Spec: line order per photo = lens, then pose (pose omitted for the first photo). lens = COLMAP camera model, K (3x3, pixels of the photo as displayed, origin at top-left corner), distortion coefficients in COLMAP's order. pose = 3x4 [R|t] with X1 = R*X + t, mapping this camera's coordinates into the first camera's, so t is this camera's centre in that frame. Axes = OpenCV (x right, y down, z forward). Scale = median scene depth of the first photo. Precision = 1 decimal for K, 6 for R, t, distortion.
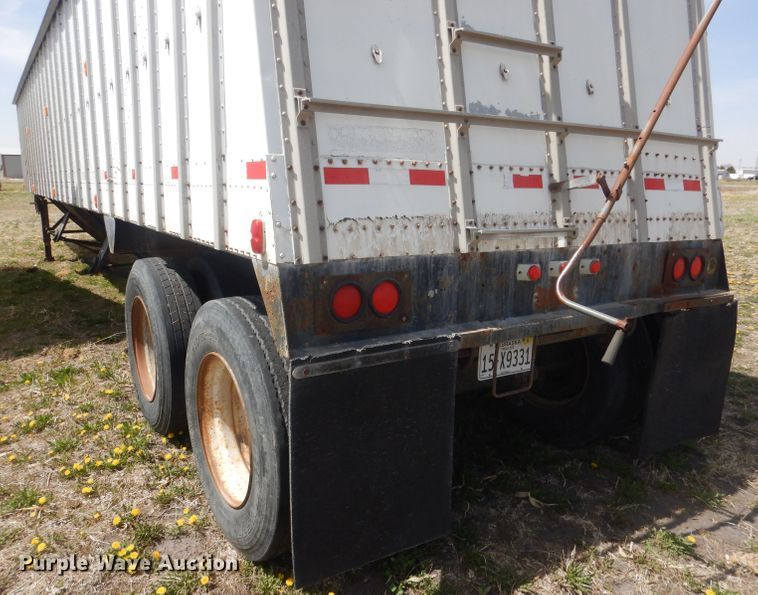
lens RADIAL K [[574.6, 0, 354.7], [0, 574.6, 301.6], [0, 0, 1]] dist [0.011062, 0.002601]
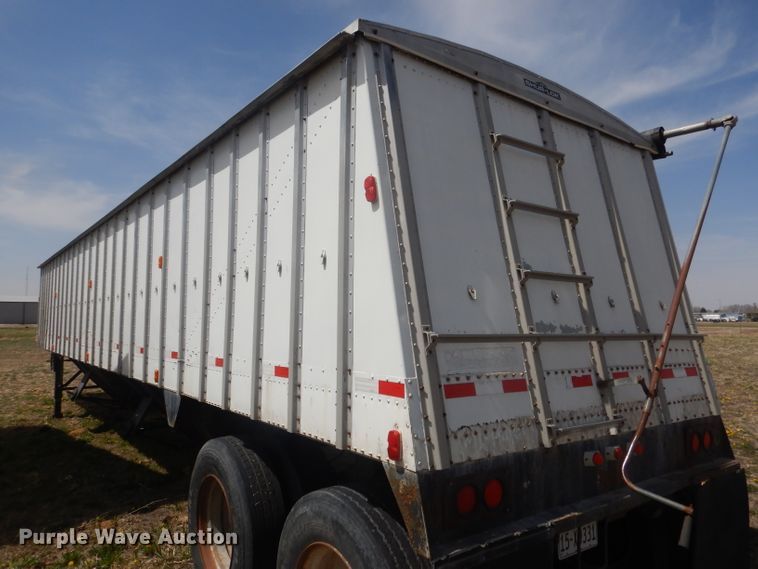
lens RADIAL K [[536.6, 0, 379.0], [0, 536.6, 284.5], [0, 0, 1]] dist [0.012017, -0.001161]
pose [[0.995752, 0.002004, 0.092055, -0.247866], [0.023342, 0.961609, -0.273428, -0.106315], [-0.089069, 0.274415, 0.957478, -0.127624]]
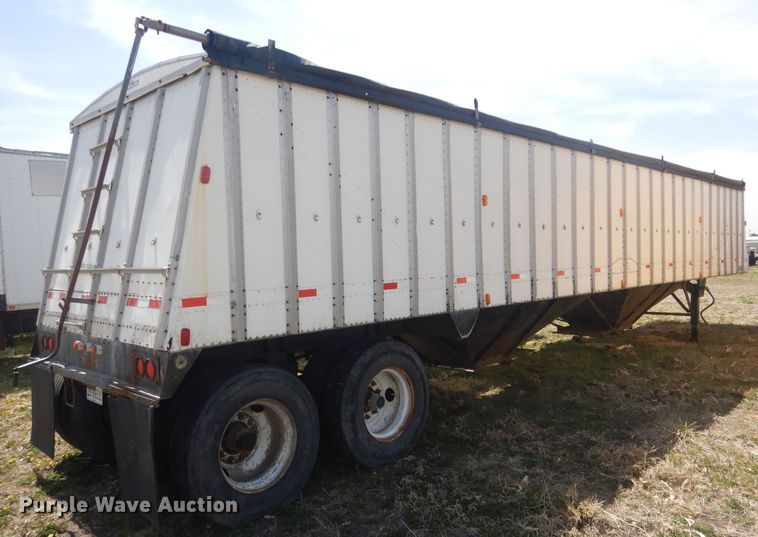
lens RADIAL K [[602.4, 0, 378.8], [0, 602.4, 277.3], [0, 0, 1]] dist [0.027637, -0.006527]
pose [[0.235559, 0.015572, -0.971735, 2.607153], [-0.152406, 0.988093, -0.021111, -0.401374], [0.959836, 0.153071, 0.235127, 1.508538]]
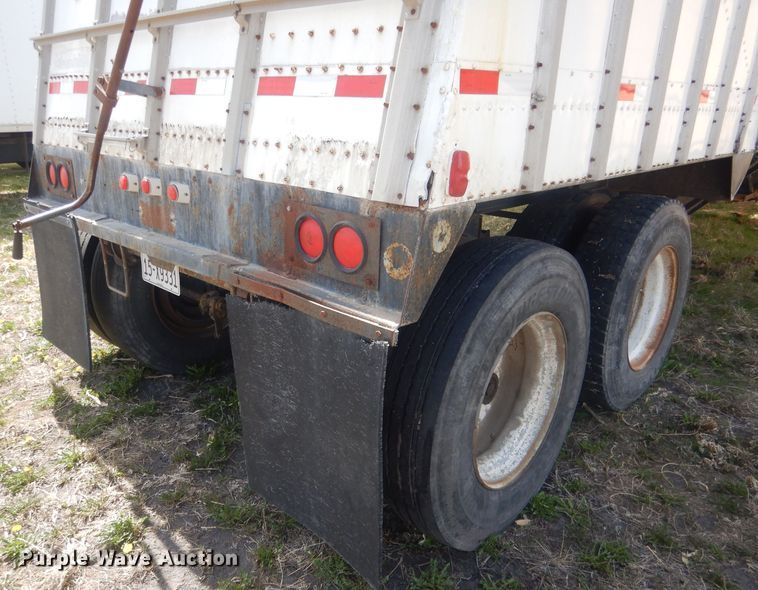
lens RADIAL K [[596.0, 0, 345.4], [0, 596.0, 301.5], [0, 0, 1]] dist [0.007210, 0.008502]
pose [[0.237304, 0.298380, -0.924476, 1.469853], [-0.198496, 0.946475, 0.254529, -0.200699], [0.950940, 0.123104, 0.283829, 1.131546]]
